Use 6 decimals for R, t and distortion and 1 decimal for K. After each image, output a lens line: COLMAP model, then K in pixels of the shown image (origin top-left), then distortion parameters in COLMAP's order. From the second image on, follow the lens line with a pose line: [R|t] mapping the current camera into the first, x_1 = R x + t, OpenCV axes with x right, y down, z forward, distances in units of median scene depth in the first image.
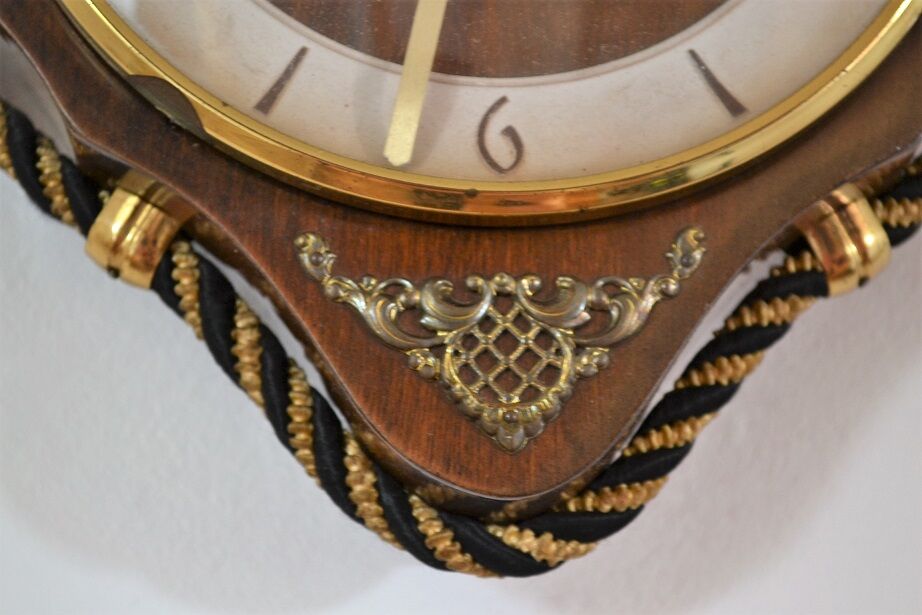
lens RADIAL K [[2082.1, 0, 465.9], [0, 2082.1, 308.1], [0, 0, 1]] dist [0.050992, 0.000000]
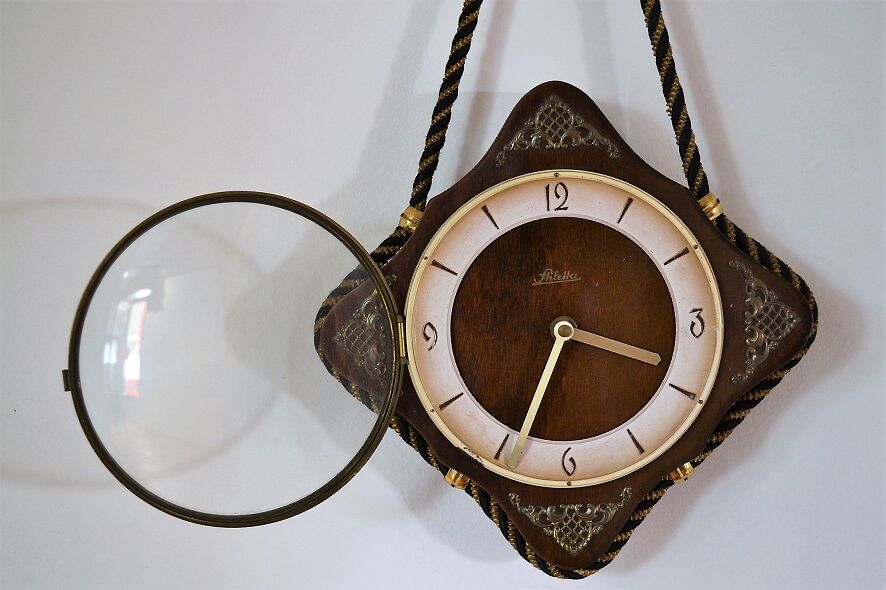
lens RADIAL K [[1226.7, 0, 444.7], [0, 1226.7, 294.4], [0, 0, 1]] dist [-0.024106, 0.000000]
pose [[0.992278, -0.025721, -0.121341, 0.063611], [0.064228, 0.943444, 0.325251, -0.969379], [0.106113, -0.330533, 0.937810, -0.745140]]
